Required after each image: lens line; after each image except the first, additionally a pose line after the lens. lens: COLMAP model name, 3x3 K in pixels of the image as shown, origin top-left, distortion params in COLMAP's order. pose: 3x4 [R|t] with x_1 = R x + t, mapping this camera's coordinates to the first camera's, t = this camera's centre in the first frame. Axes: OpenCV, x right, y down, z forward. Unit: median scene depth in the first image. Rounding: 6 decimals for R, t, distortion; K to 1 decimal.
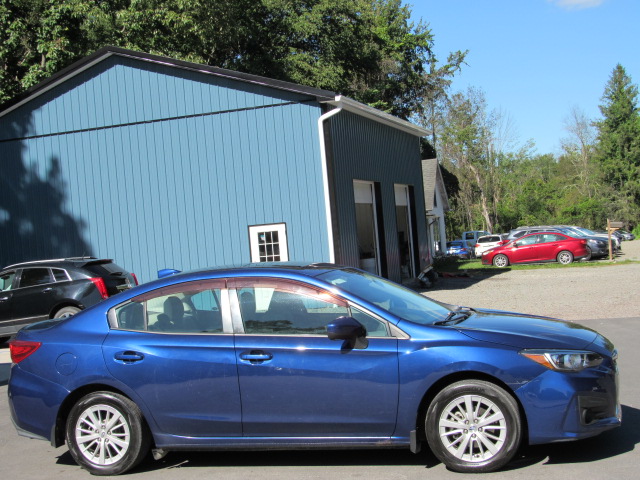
lens RADIAL K [[1006.3, 0, 315.1], [0, 1006.3, 271.6], [0, 0, 1]] dist [-0.097523, 0.000000]
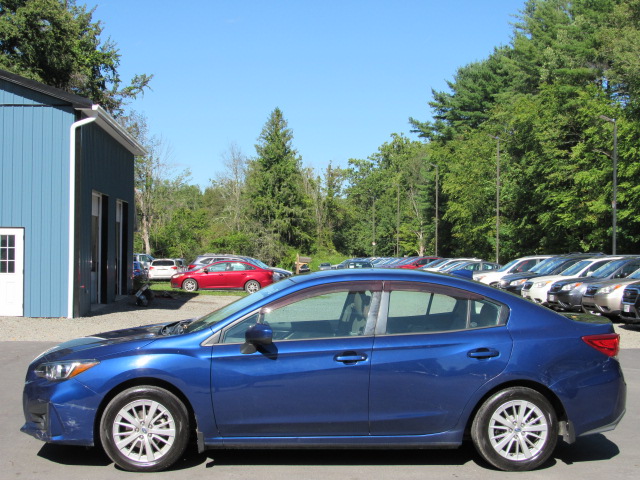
lens RADIAL K [[1006.3, 0, 312.2], [0, 1006.3, 237.7], [0, 0, 1]] dist [-0.097523, 0.000000]
pose [[0.928126, 0.095394, 0.359836, -0.149210], [-0.074135, 0.994612, -0.072458, 0.012400], [-0.364809, 0.040574, 0.930198, 0.009292]]
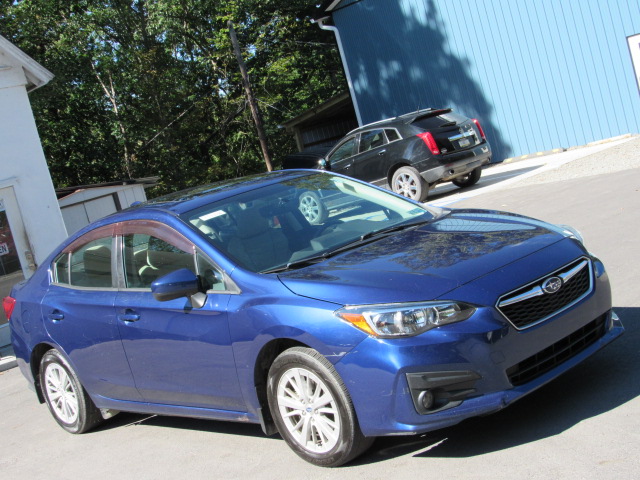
lens RADIAL K [[1006.3, 0, 317.0], [0, 1006.3, 267.3], [0, 0, 1]] dist [-0.097523, 0.000000]
pose [[0.838155, -0.064543, -0.541600, 0.182958], [0.165163, 0.976388, 0.139241, -0.017077], [0.519824, -0.206158, 0.829024, 0.123913]]
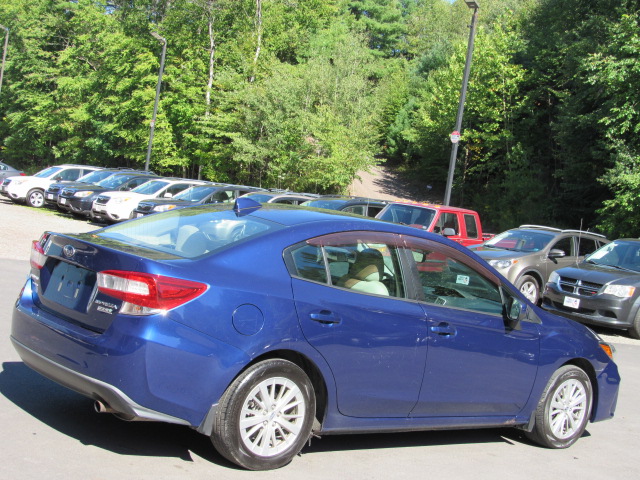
lens RADIAL K [[1006.3, 0, 308.8], [0, 1006.3, 259.3], [0, 0, 1]] dist [-0.097523, 0.000000]
pose [[0.561844, 0.112699, 0.819530, -0.291431], [-0.162921, 0.986348, -0.023946, 0.020927], [-0.811041, -0.120065, 0.572535, 0.194559]]
